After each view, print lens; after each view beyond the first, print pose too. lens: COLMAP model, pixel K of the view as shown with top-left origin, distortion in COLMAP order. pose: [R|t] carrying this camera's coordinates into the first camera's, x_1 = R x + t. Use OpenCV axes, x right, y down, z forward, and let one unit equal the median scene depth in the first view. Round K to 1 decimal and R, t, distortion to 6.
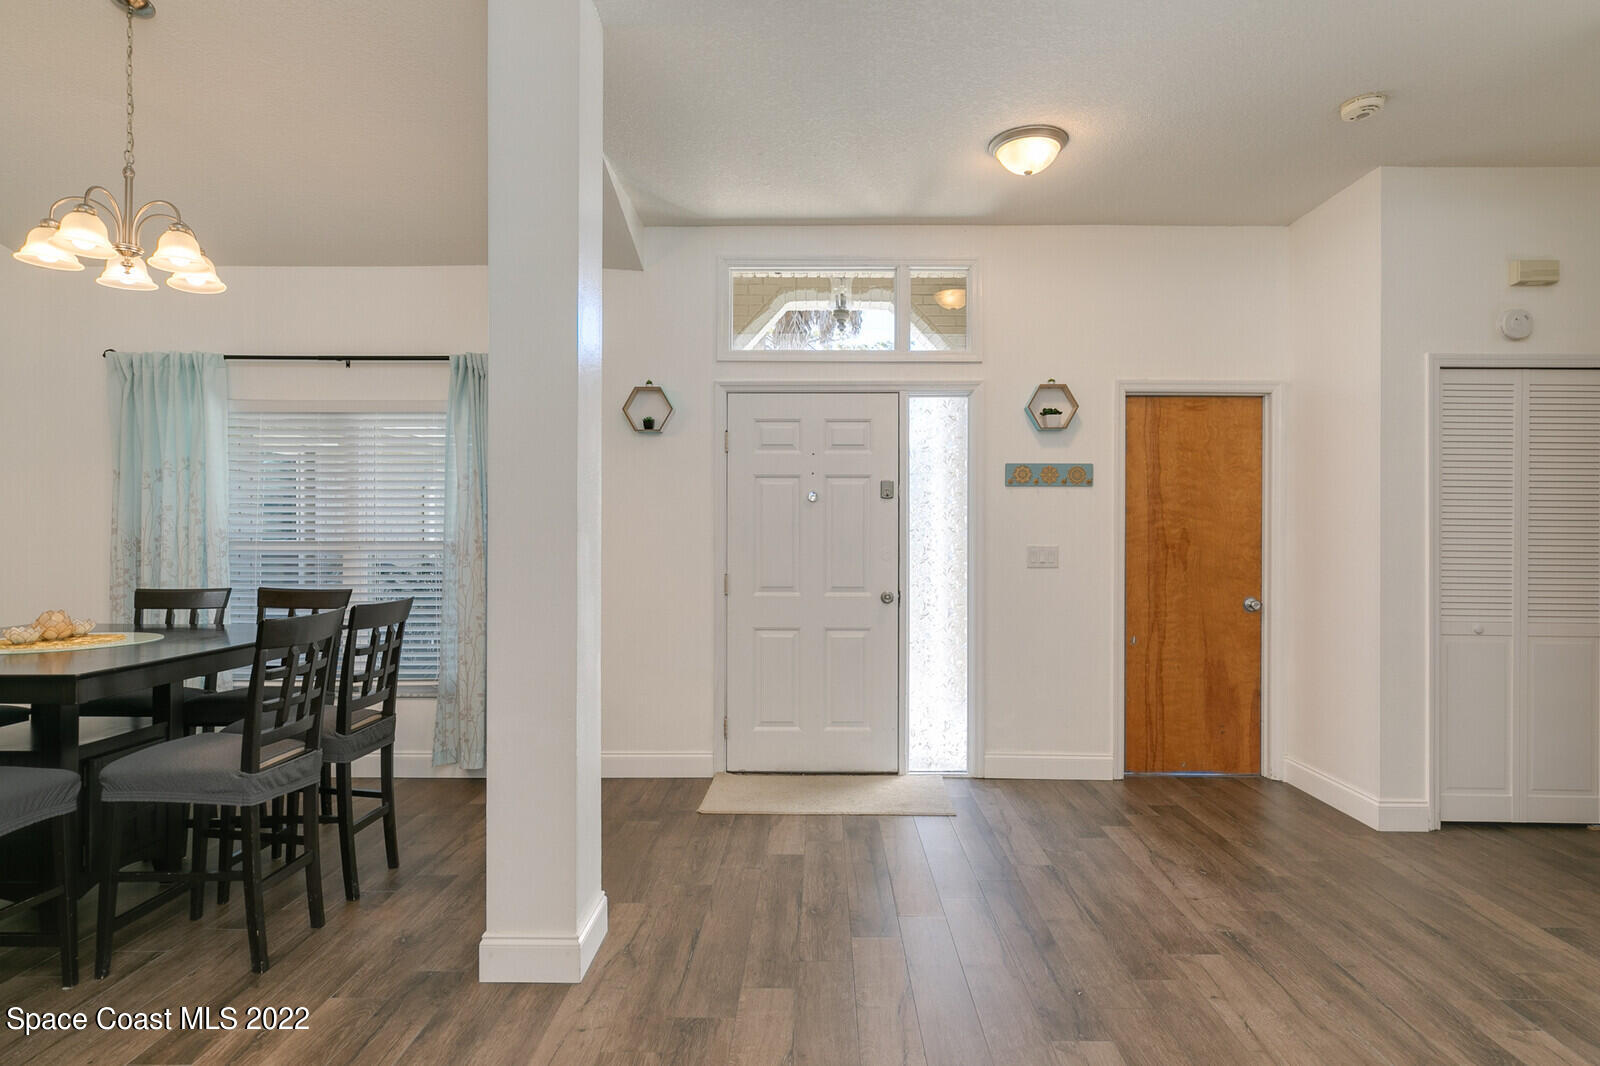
lens RADIAL K [[860.3, 0, 814.8], [0, 860.3, 532.1], [0, 0, 1]] dist [0.003079, 0.000136]
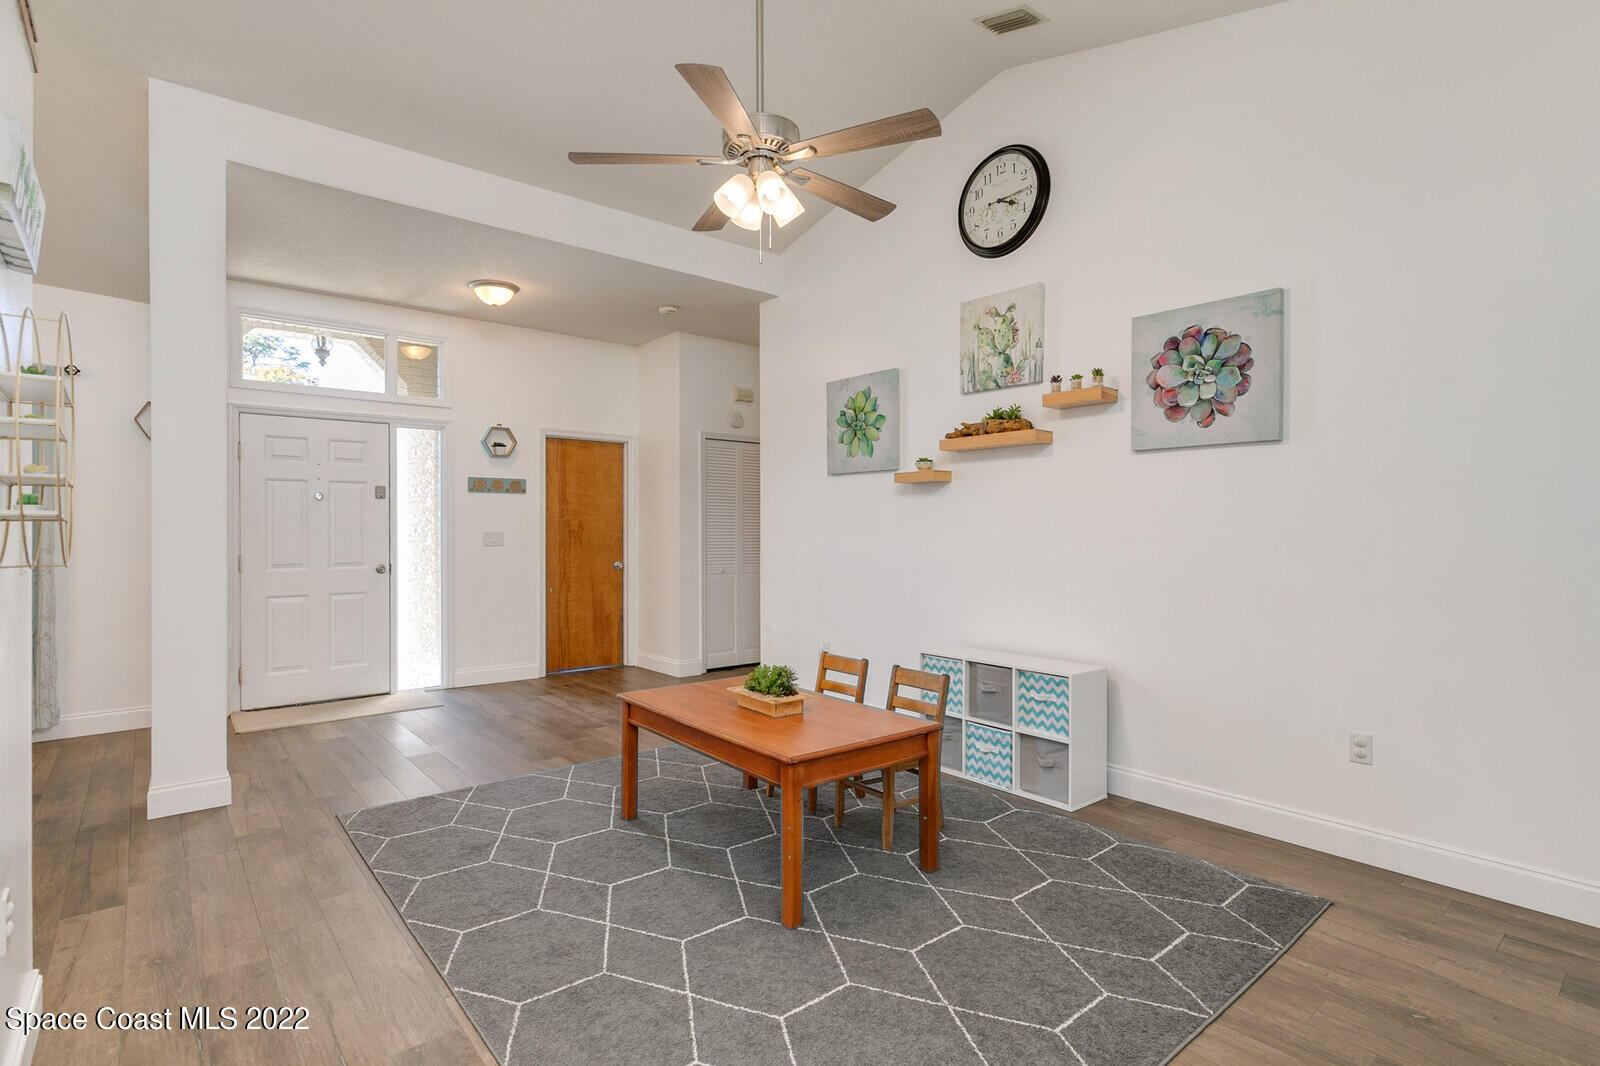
lens RADIAL K [[774.9, 0, 806.5], [0, 774.9, 529.3], [0, 0, 1]] dist [-0.004761, 0.000738]
pose [[0.757515, -0.004676, 0.652801, -0.219723], [0.003852, 0.999989, 0.002694, 0.010796], [-0.652807, 0.000474, 0.757524, -0.422494]]
